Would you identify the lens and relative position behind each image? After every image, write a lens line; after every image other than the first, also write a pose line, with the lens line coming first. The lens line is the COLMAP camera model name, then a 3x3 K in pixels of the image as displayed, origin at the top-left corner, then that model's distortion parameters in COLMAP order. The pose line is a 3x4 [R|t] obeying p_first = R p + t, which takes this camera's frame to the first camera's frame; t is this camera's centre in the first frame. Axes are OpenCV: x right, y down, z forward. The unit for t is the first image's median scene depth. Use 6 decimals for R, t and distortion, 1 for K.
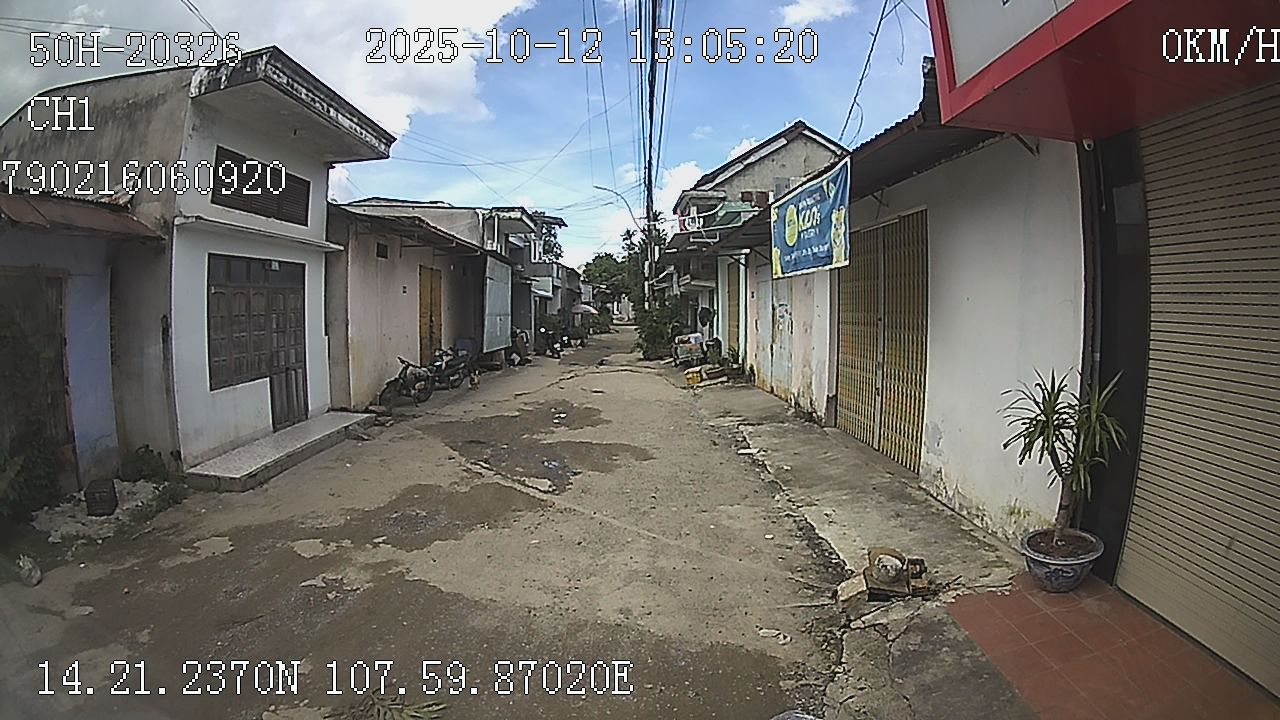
lens RADIAL K [[642.6, 0, 640.0], [0, 642.6, 360.0], [0, 0, 1]] dist [-0.286470, 0.062790]
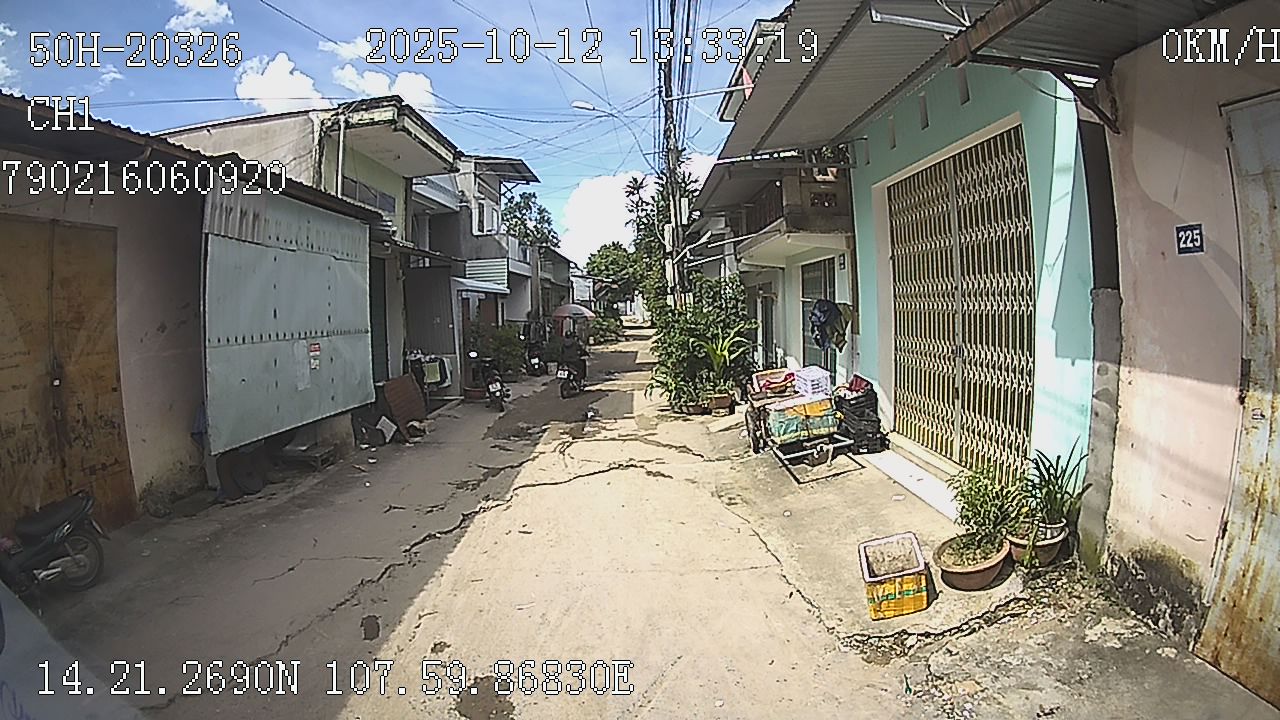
lens RADIAL K [[642.6, 0, 640.0], [0, 642.6, 360.0], [0, 0, 1]] dist [-0.286470, 0.062790]
pose [[0.999313, -0.025942, -0.026455, -0.008140], [0.025971, 0.999662, 0.000766, -0.108599], [0.026426, -0.001453, 0.999650, 1.343611]]
